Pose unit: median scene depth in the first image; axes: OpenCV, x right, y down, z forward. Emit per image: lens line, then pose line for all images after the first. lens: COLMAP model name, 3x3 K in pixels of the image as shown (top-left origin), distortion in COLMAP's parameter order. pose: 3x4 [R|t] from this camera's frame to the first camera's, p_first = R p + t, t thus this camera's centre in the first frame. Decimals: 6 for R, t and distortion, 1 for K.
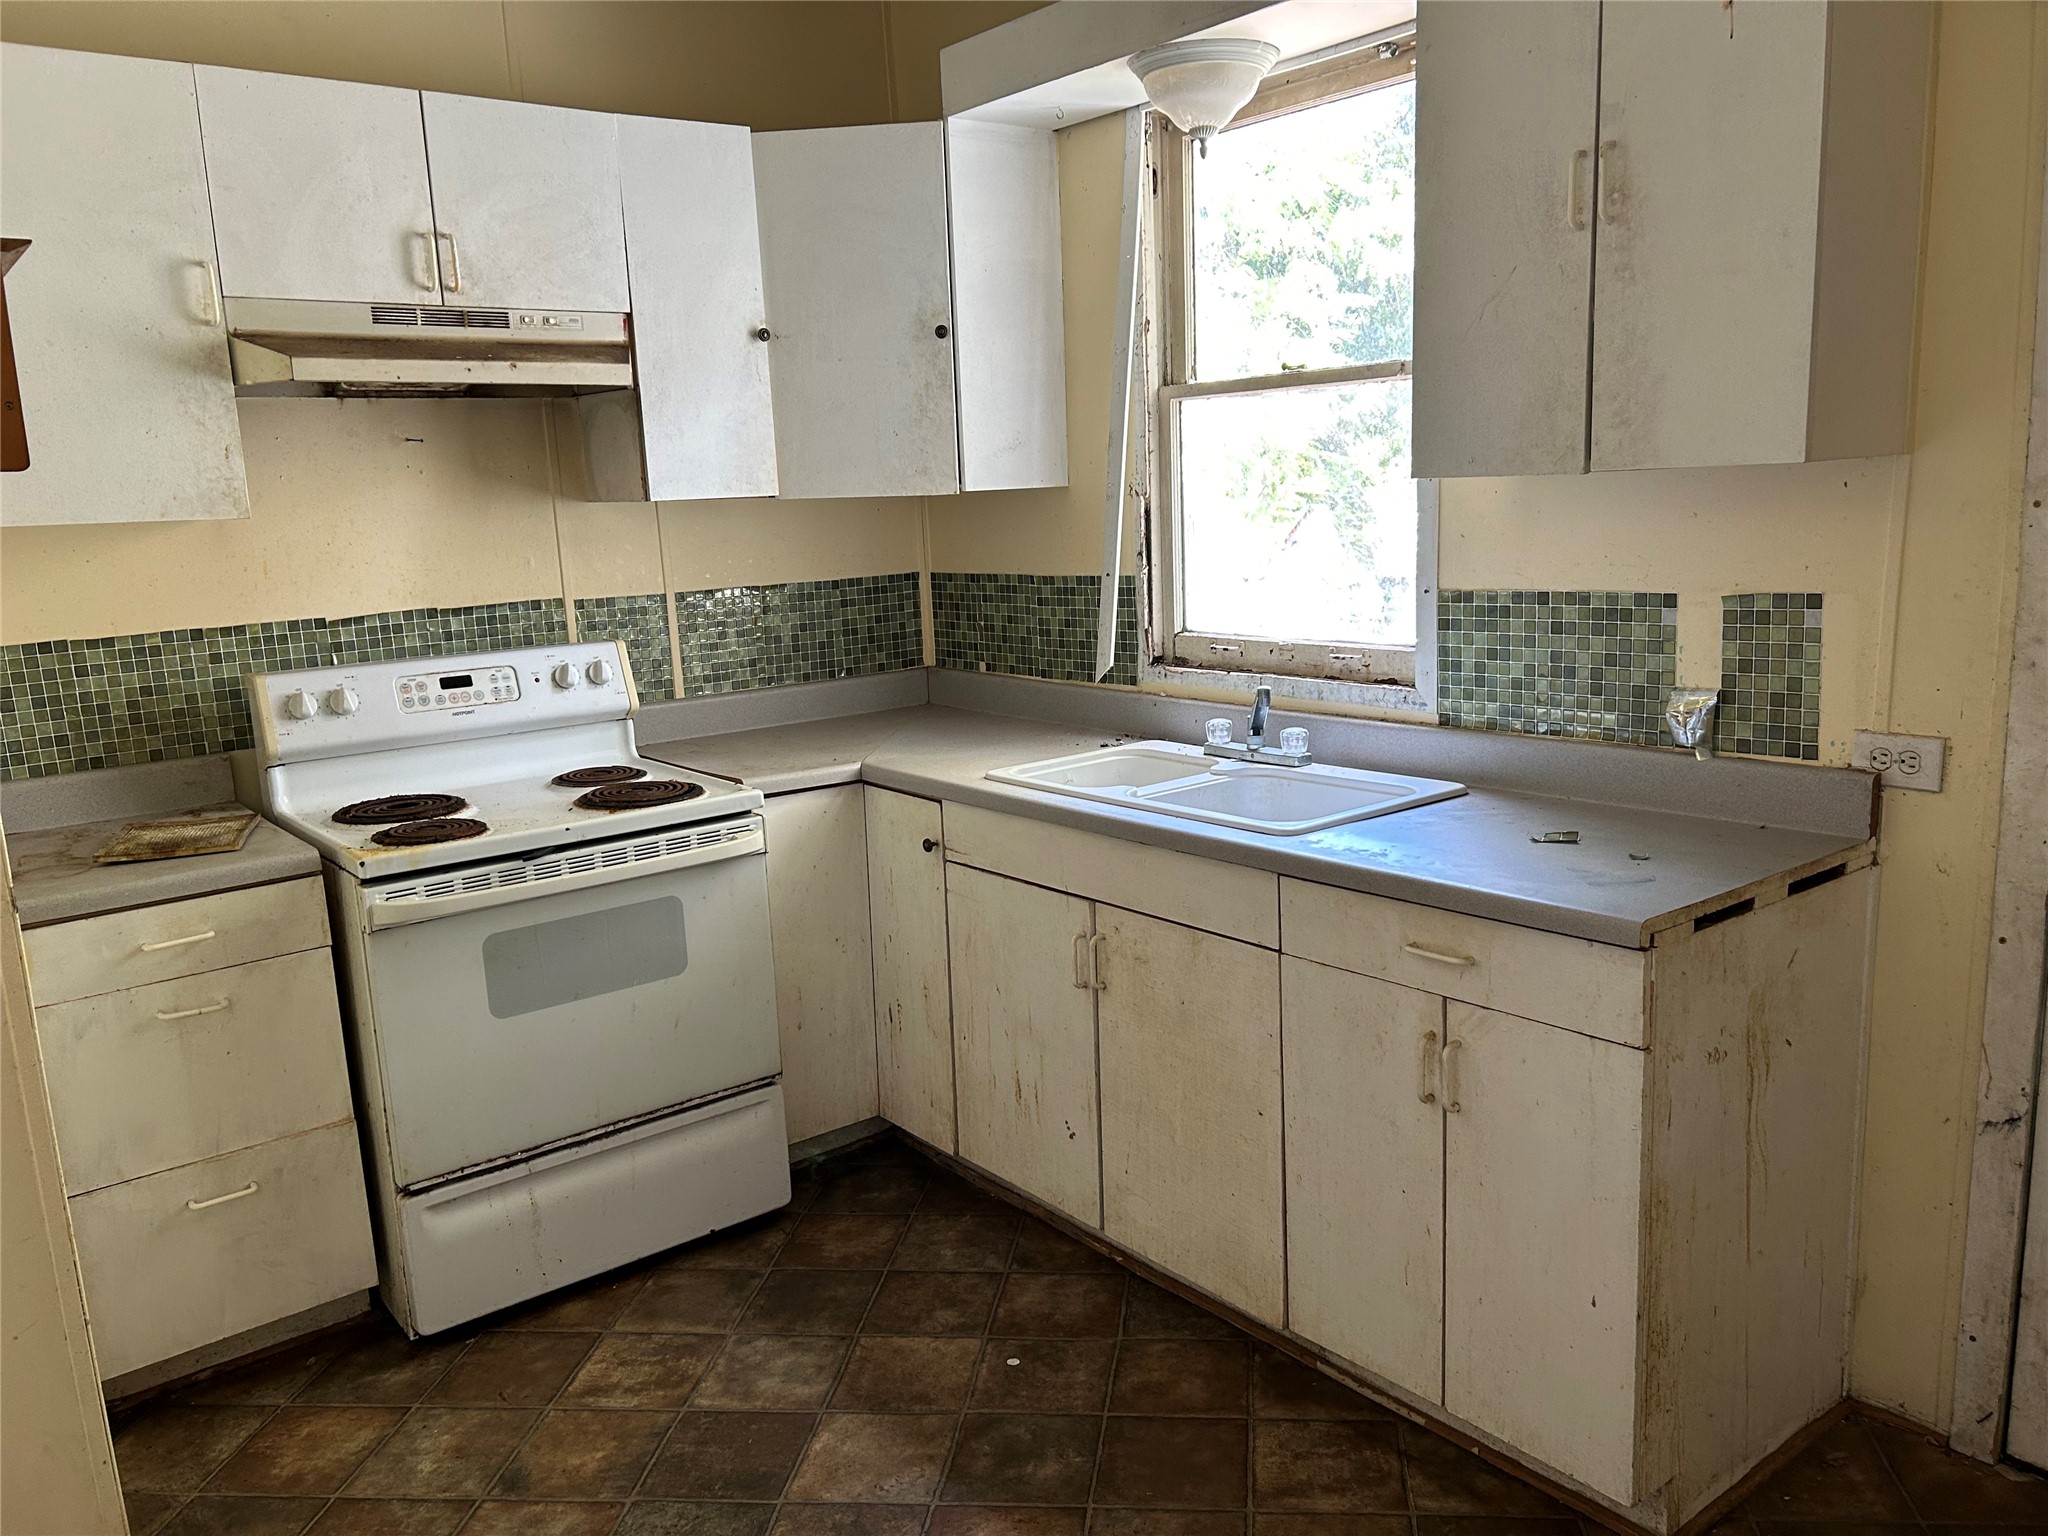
lens RADIAL K [[1548.3, 0, 1020.4], [0, 1548.3, 790.5], [0, 0, 1]] dist [0.083669, -0.115624]
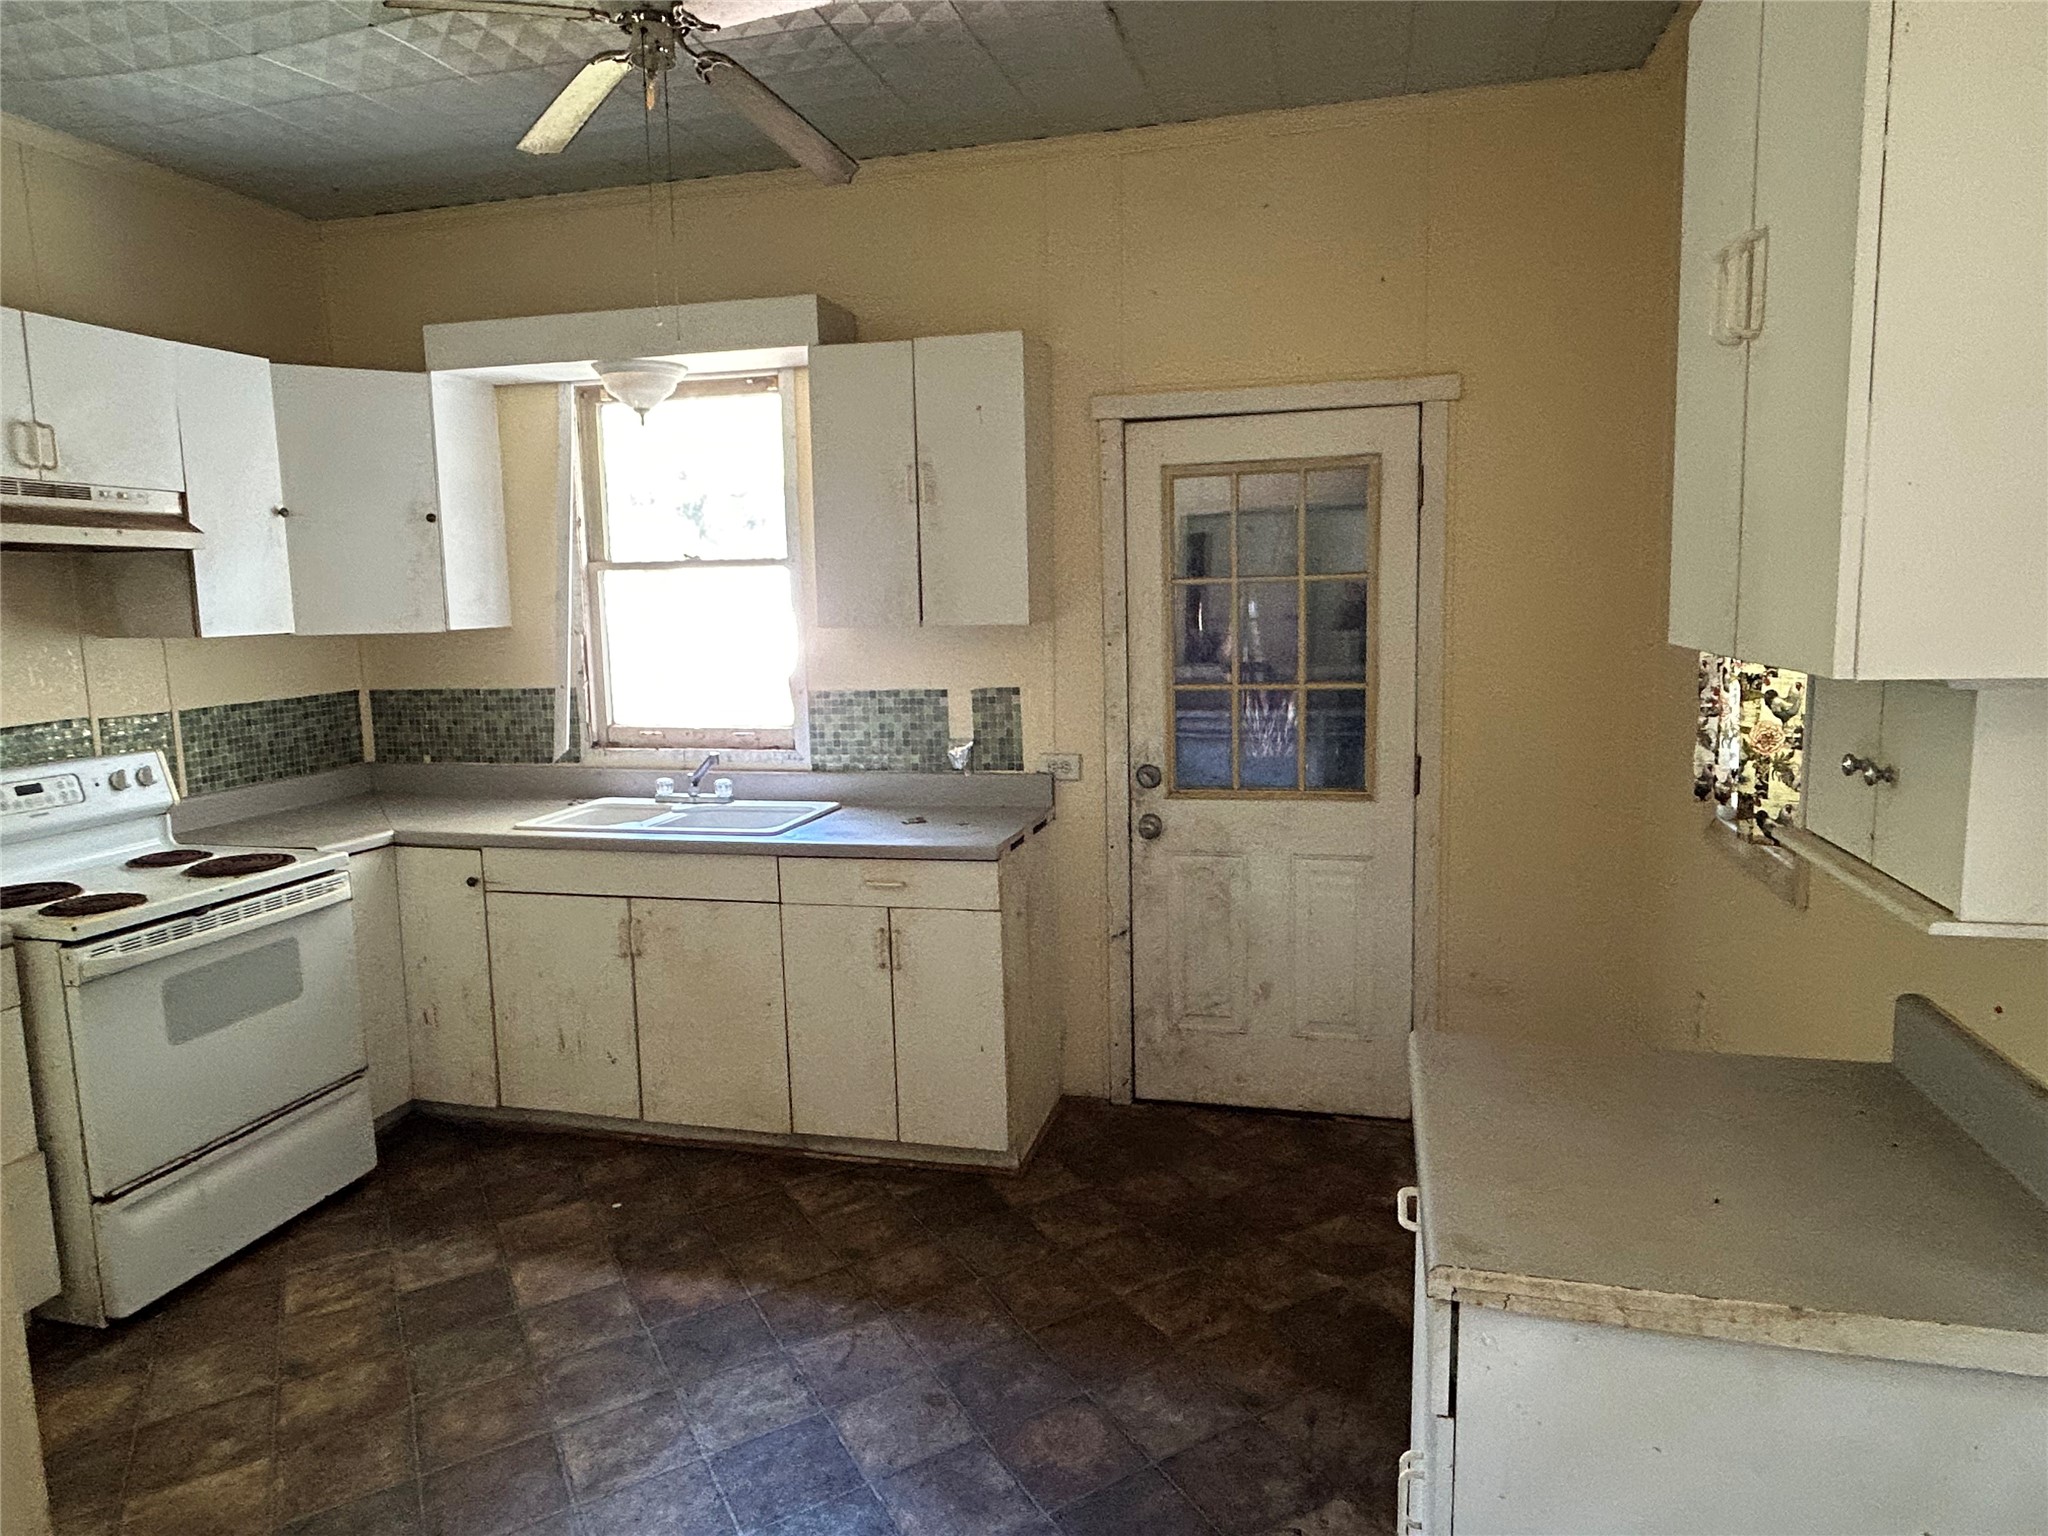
lens RADIAL K [[1264.7, 0, 1024.0], [0, 1264.7, 768.0], [0, 0, 1]] dist [0.001725, 0.000246]
pose [[0.796863, -0.058563, 0.601314, -0.353167], [0.104854, 0.993593, -0.042185, 0.035058], [-0.594991, 0.096666, 0.797898, -0.217465]]
